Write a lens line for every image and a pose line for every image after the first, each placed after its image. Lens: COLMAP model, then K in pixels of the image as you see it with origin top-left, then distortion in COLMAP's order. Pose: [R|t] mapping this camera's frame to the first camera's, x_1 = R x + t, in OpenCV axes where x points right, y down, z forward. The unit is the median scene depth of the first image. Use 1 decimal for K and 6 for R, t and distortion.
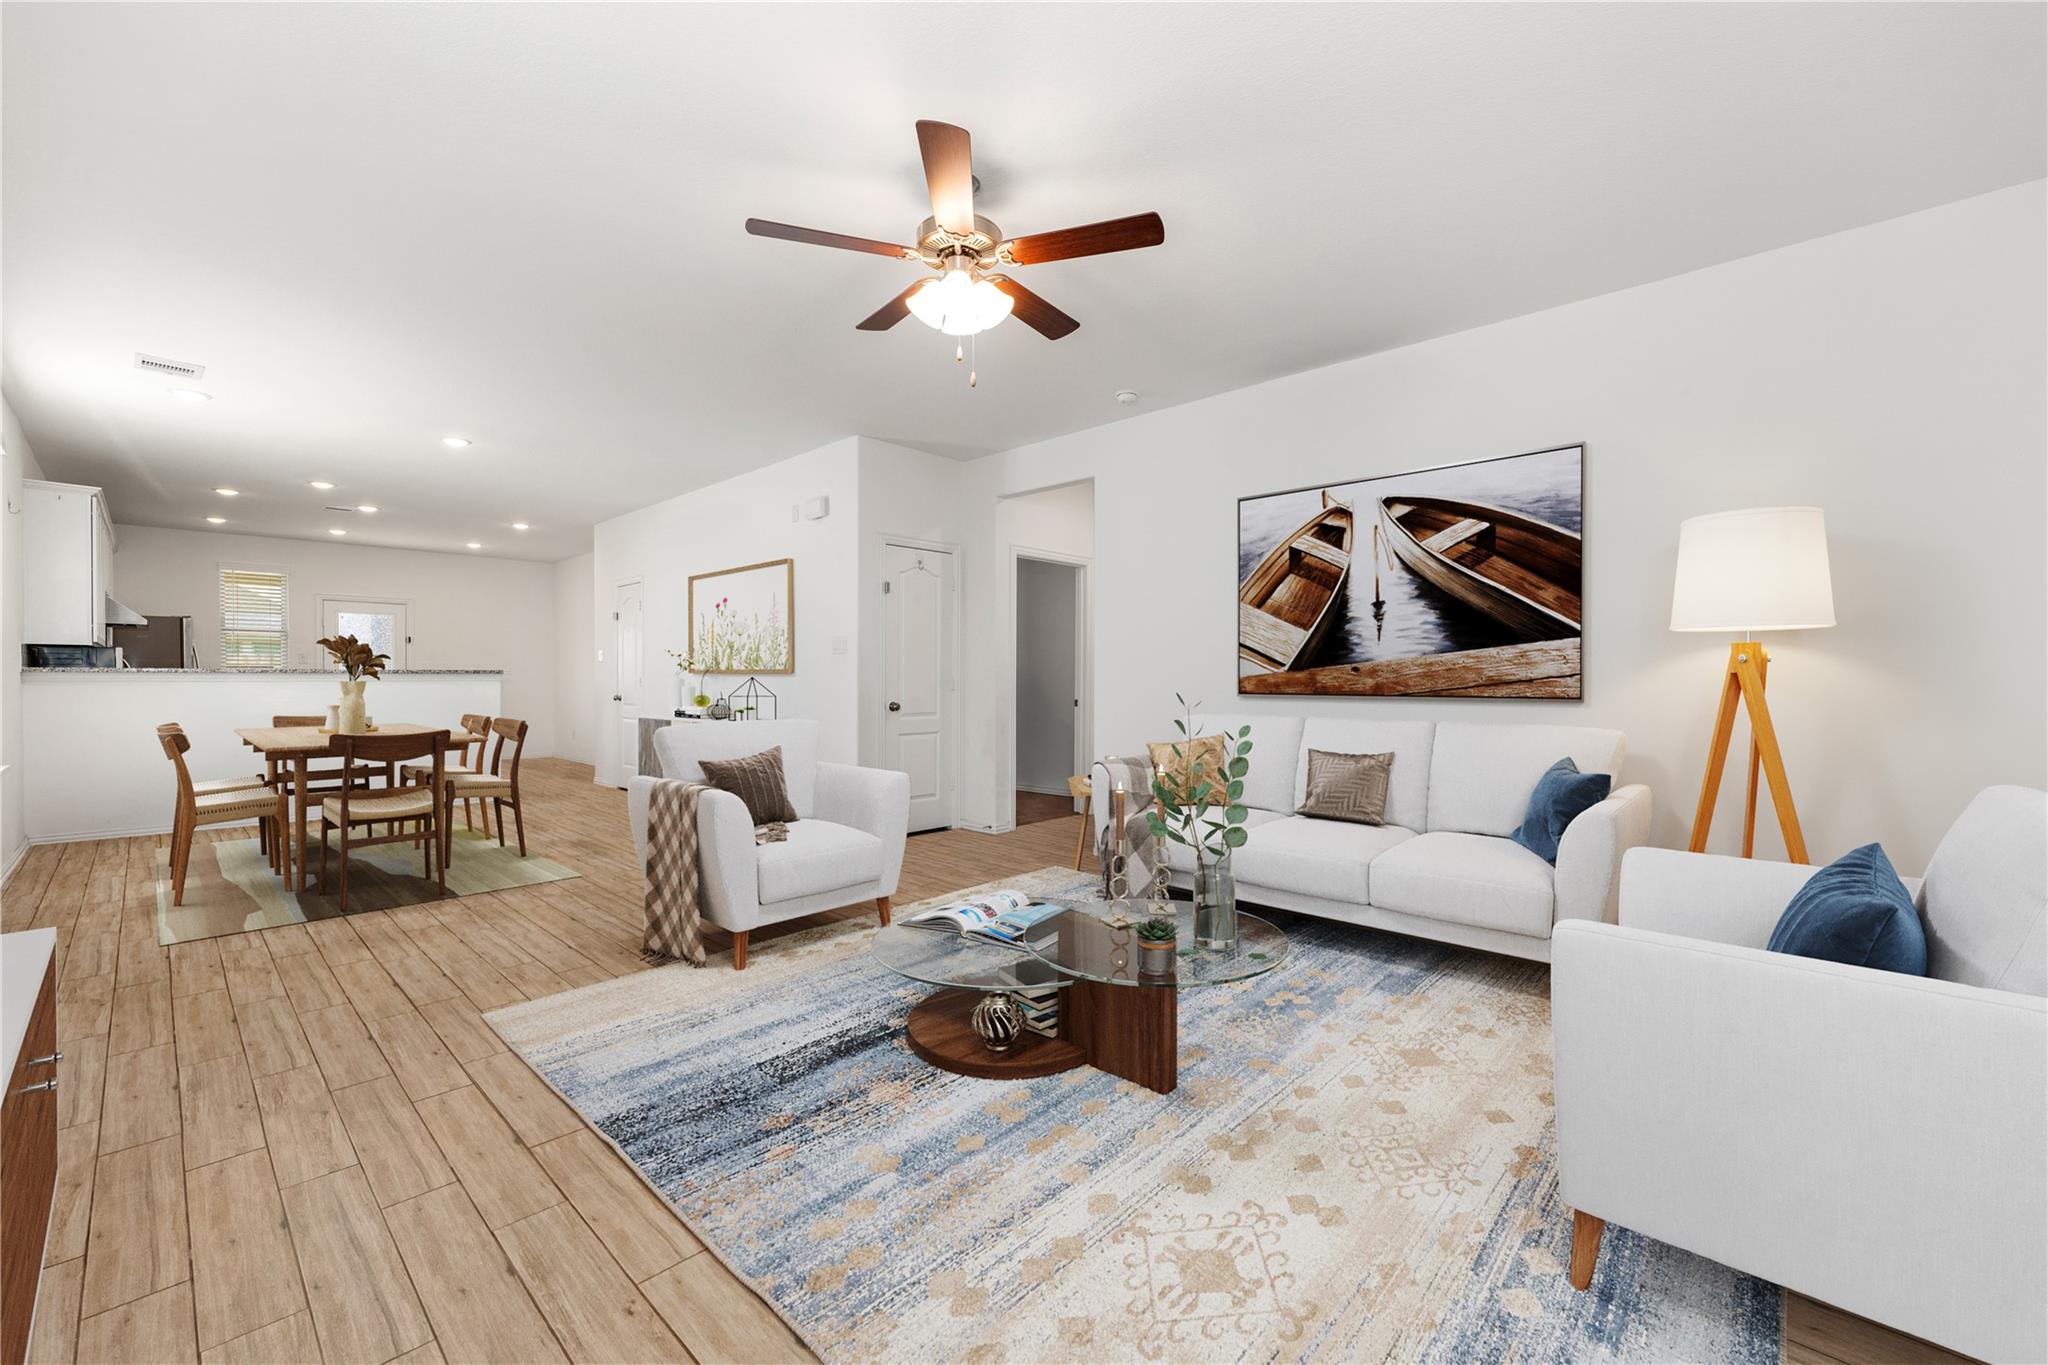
lens RADIAL K [[715.8, 0, 1026.2], [0, 715.8, 666.0], [0, 0, 1]] dist [0.000368, -0.000027]
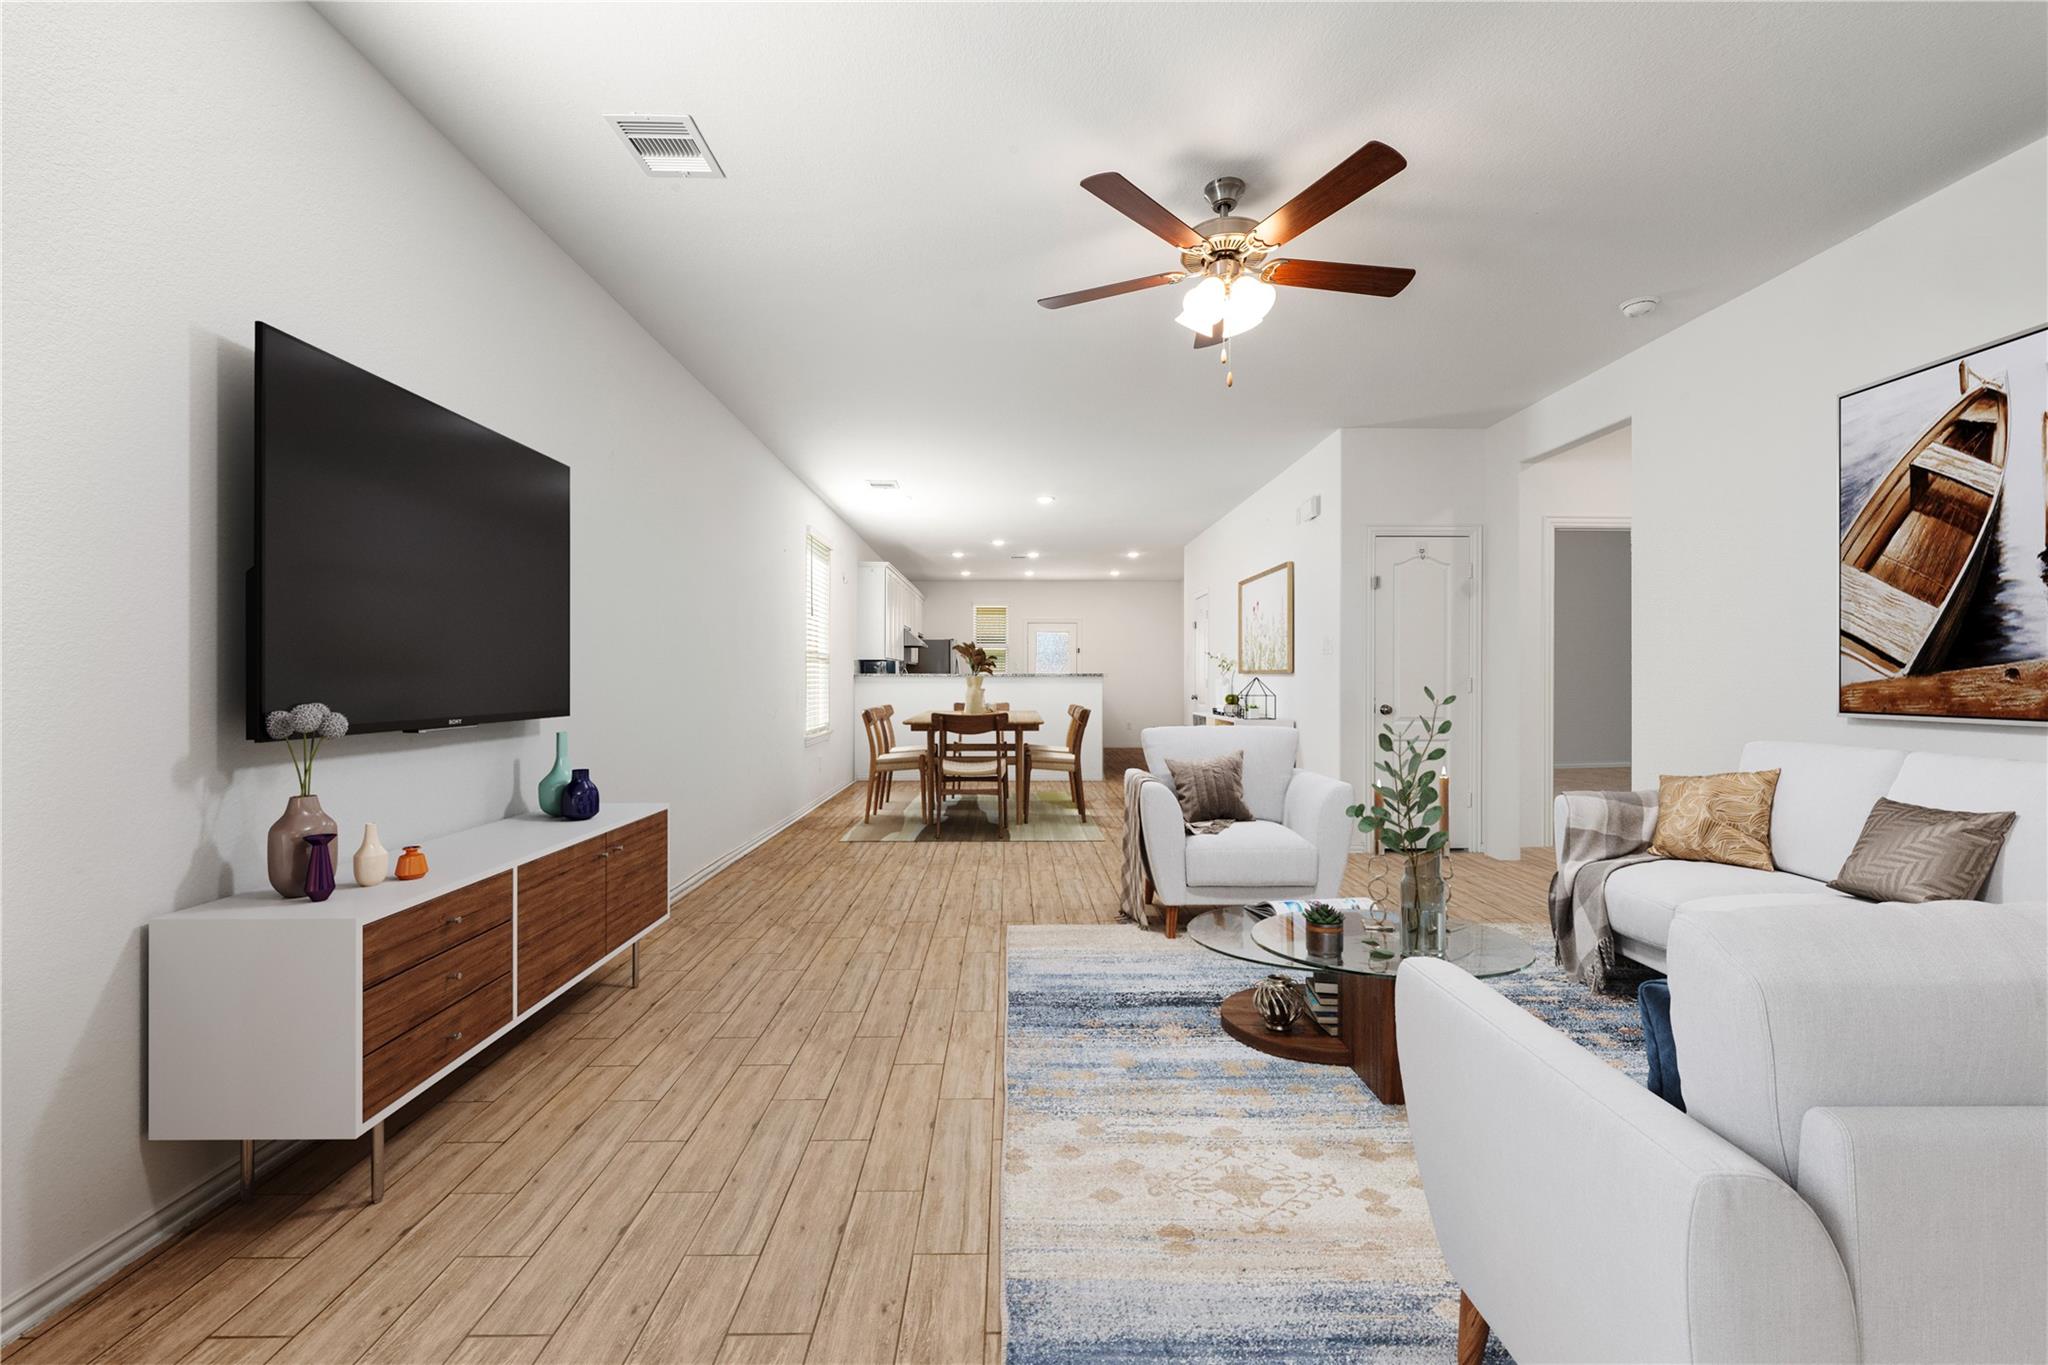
lens RADIAL K [[844.7, 0, 1021.0], [0, 844.7, 681.5], [0, 0, 1]] dist [0.001370, 0.000255]
pose [[0.683242, 0.003432, -0.730184, 0.517429], [0.004763, 0.999947, 0.009157, 0.001359], [0.730177, -0.009734, 0.683189, -0.104883]]
